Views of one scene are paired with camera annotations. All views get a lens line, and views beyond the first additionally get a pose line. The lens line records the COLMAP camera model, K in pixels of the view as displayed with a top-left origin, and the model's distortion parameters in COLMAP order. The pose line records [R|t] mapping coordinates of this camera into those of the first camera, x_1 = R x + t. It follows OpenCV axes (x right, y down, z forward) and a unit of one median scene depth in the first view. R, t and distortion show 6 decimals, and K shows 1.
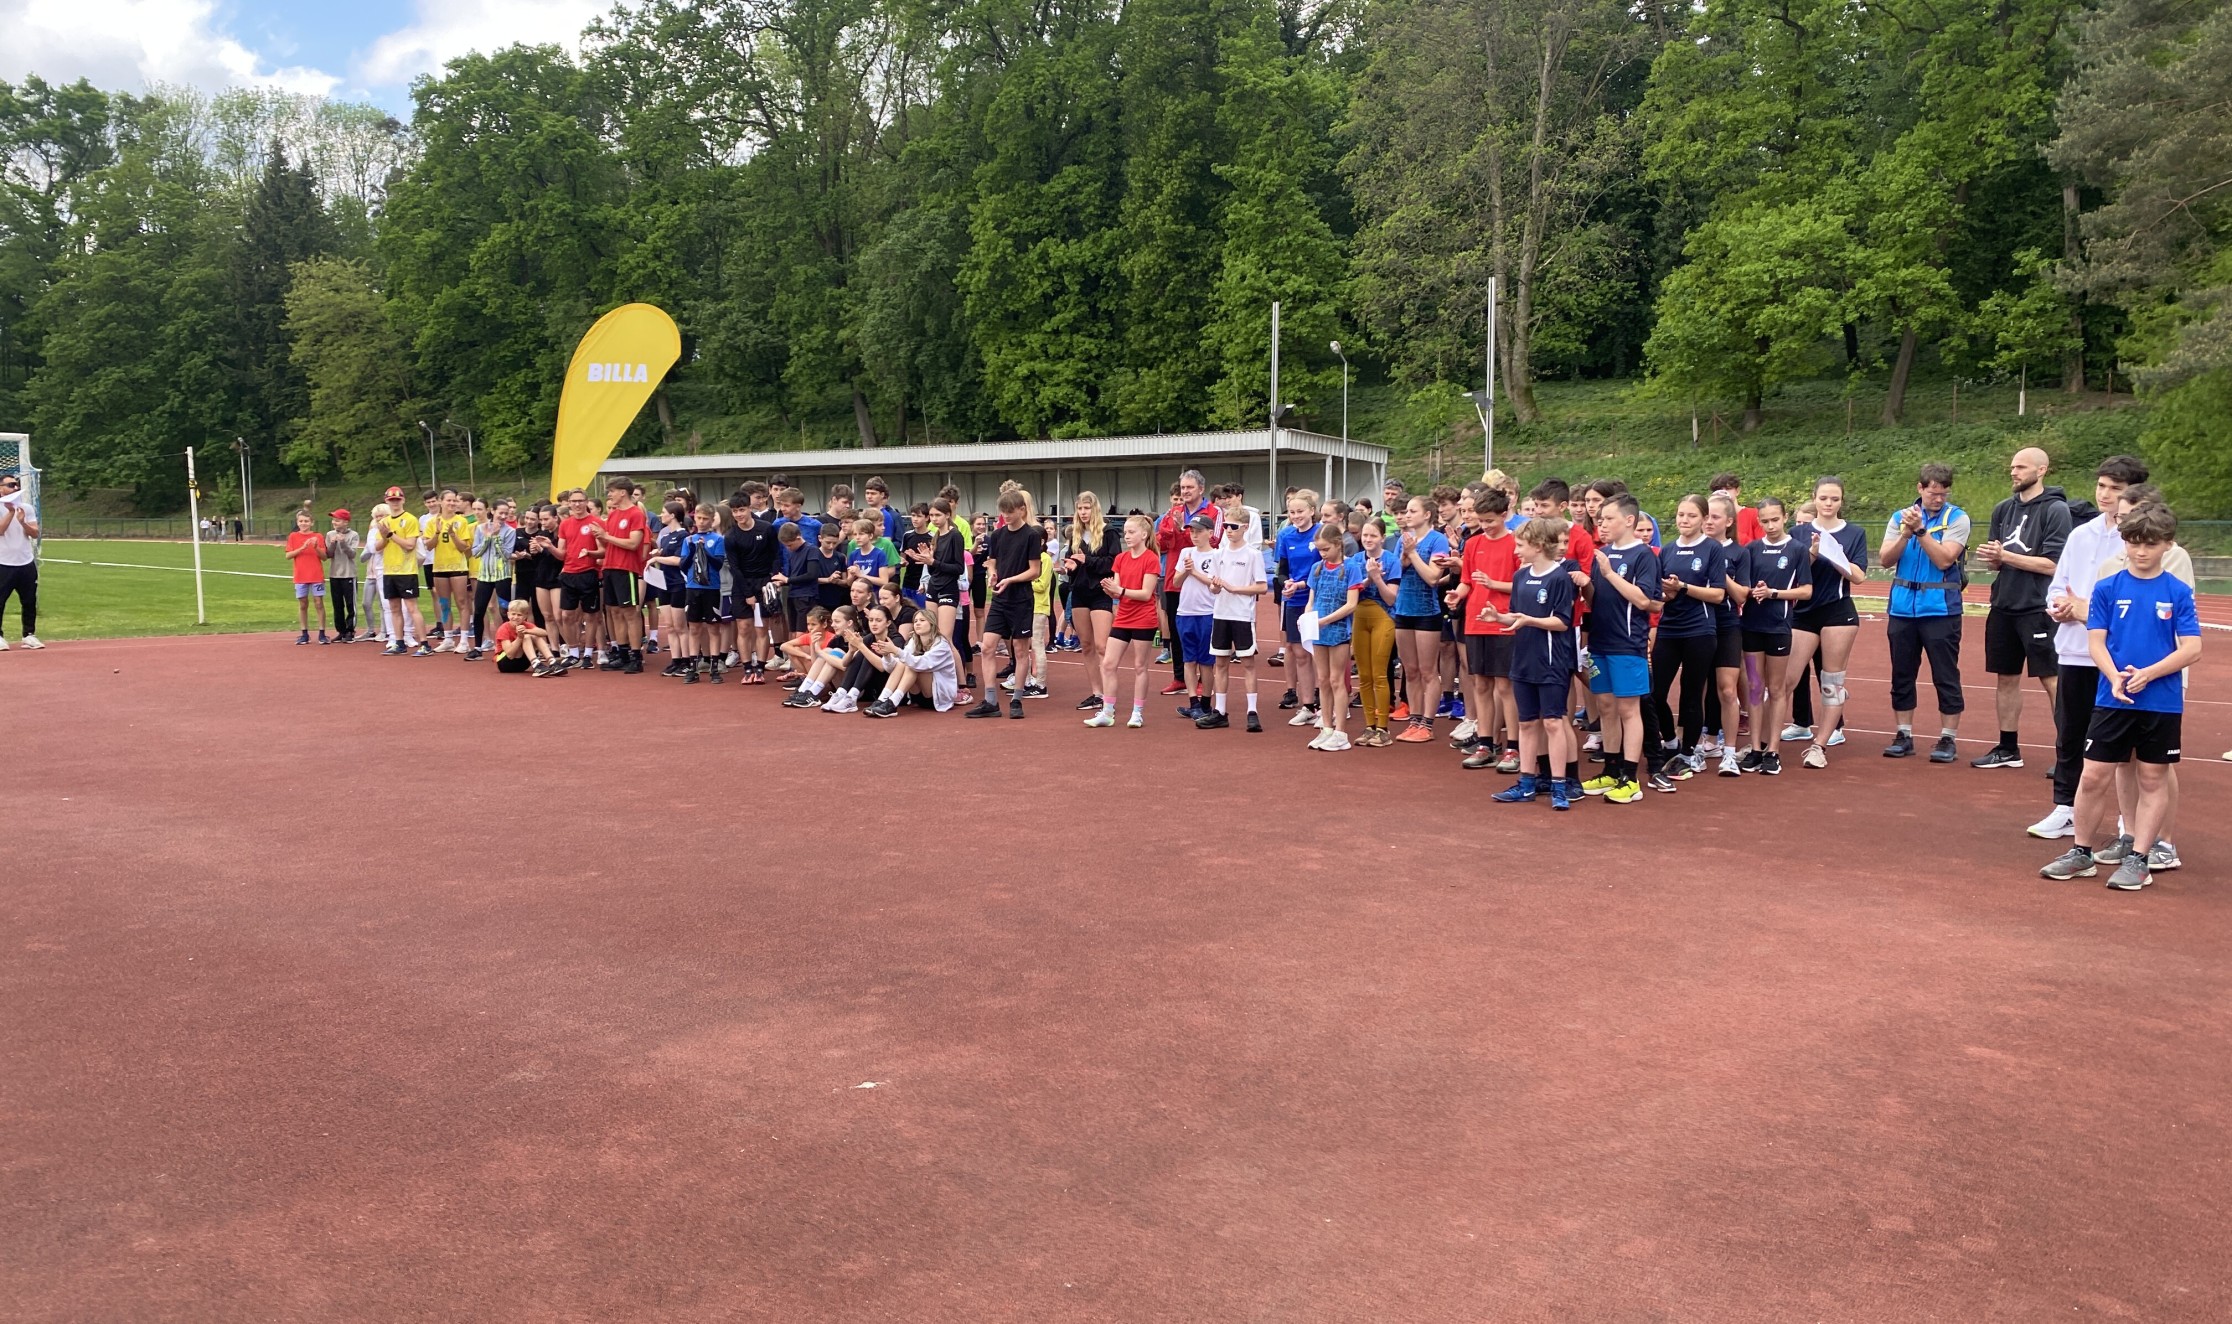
lens RADIAL K [[1697.9, 0, 1110.1], [0, 1697.9, 639.6], [0, 0, 1]] dist [0.077146, -0.118102]
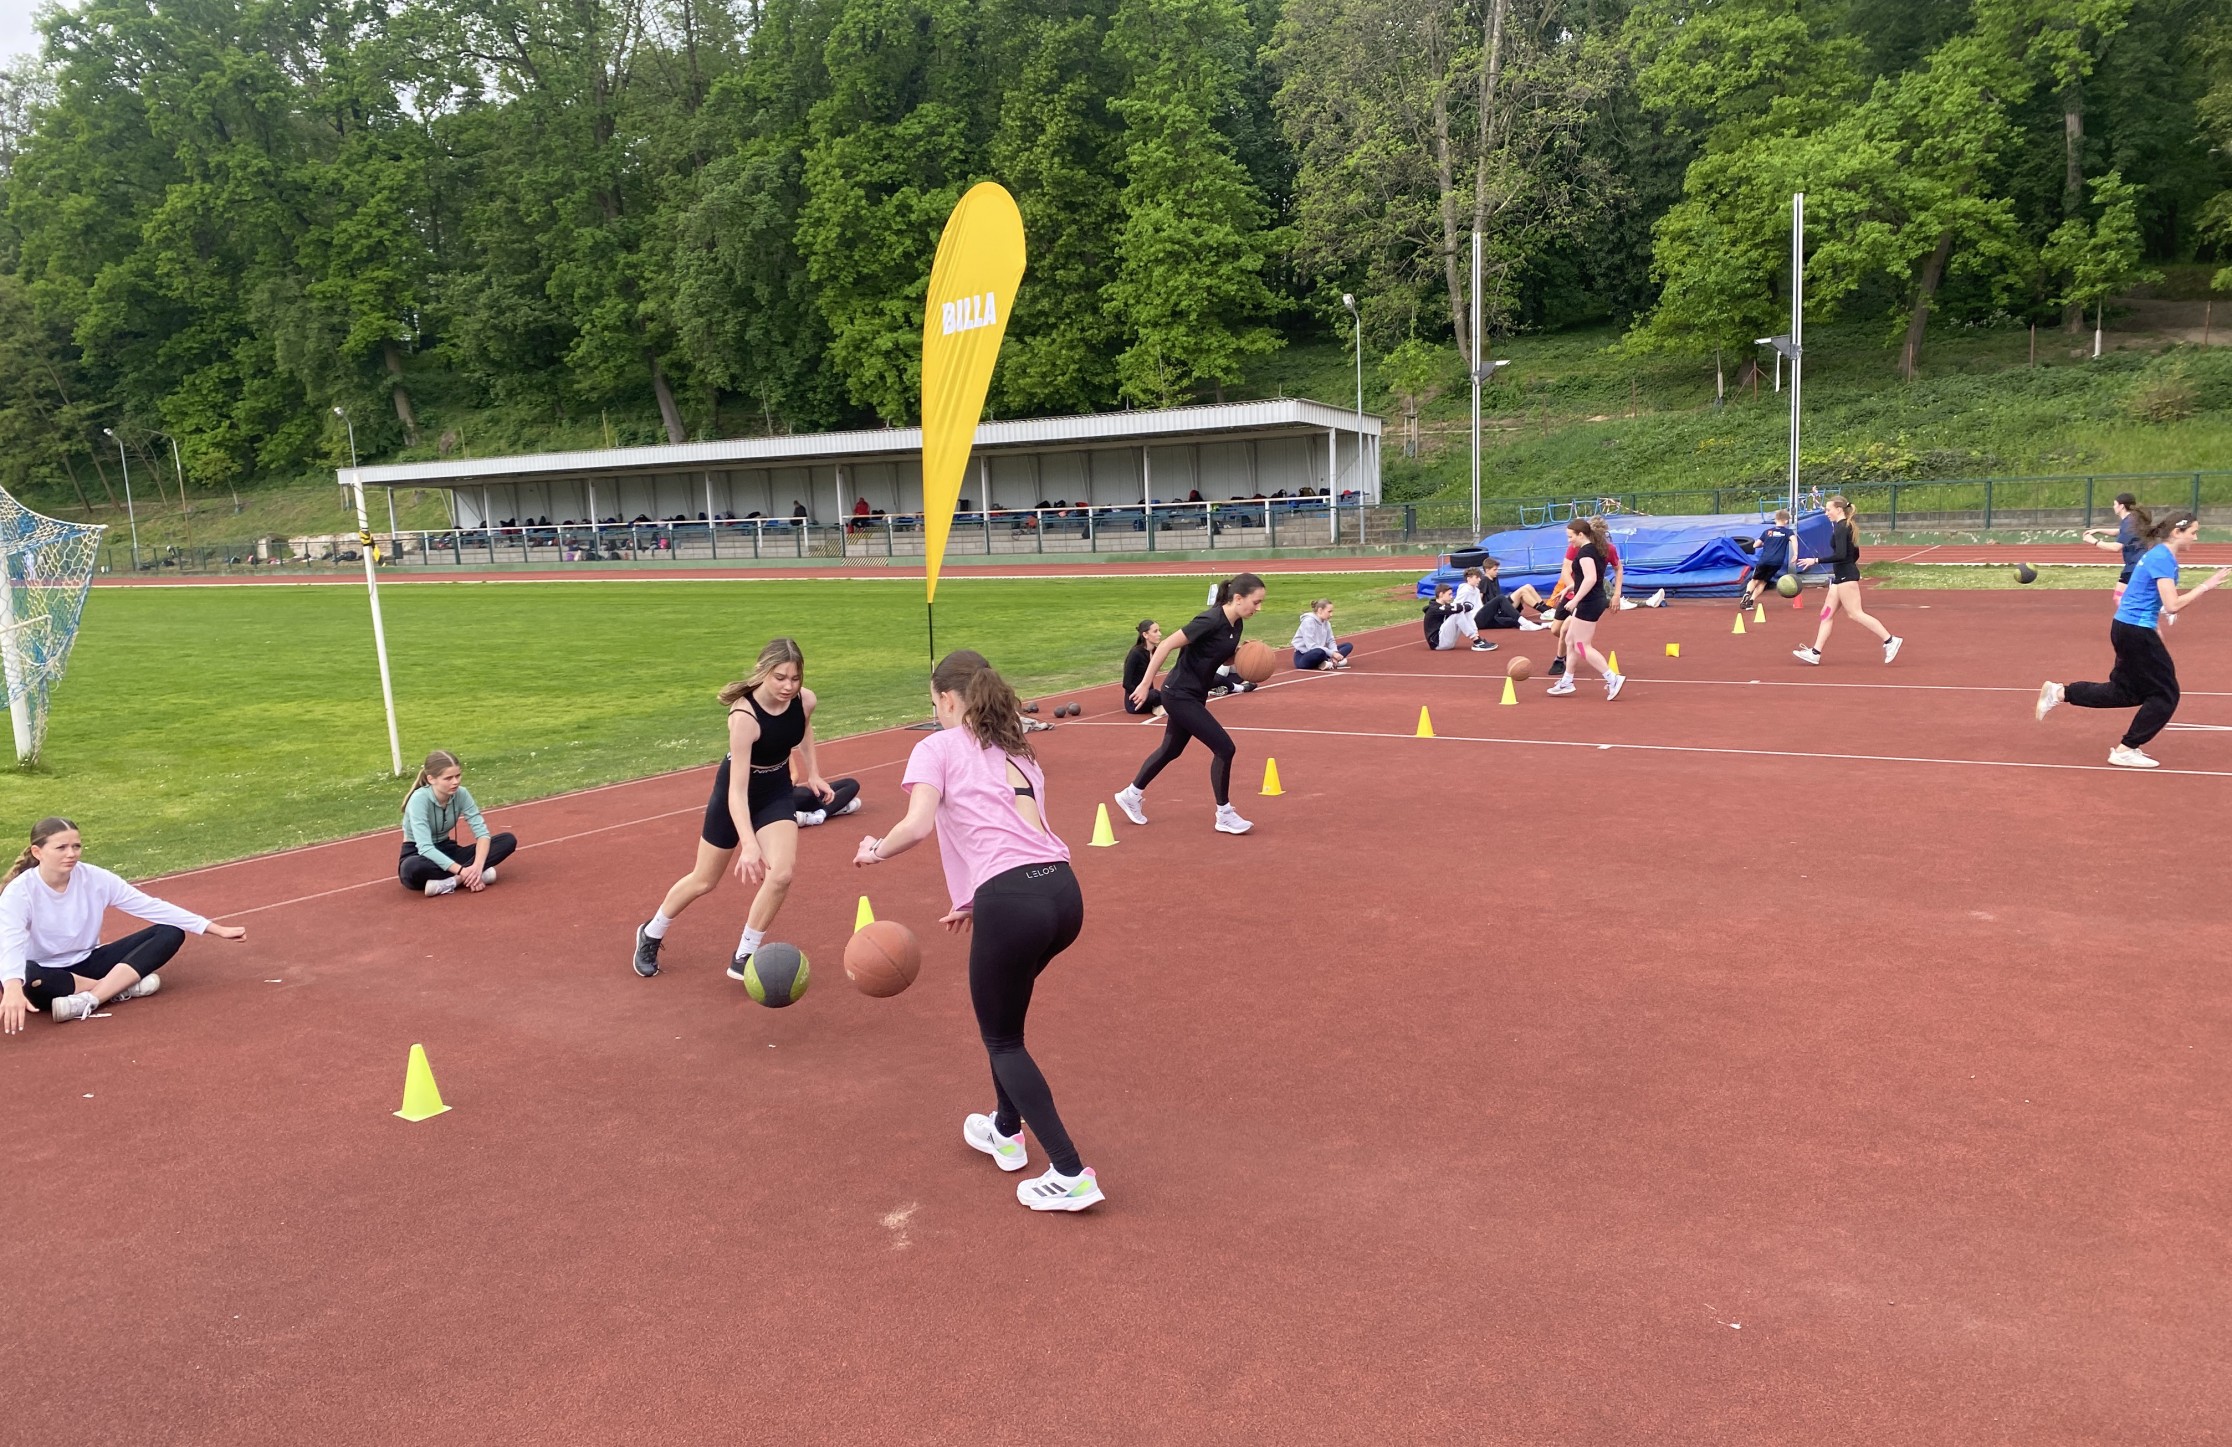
lens RADIAL K [[1726.3, 0, 1116.0], [0, 1726.3, 723.5], [0, 0, 1]] dist [0.001568, 0.026670]
pose [[0.980677, -0.066988, 0.183805, -0.109180], [0.056499, 0.996493, 0.061729, -0.013139], [-0.187296, -0.050151, 0.981023, 0.107205]]
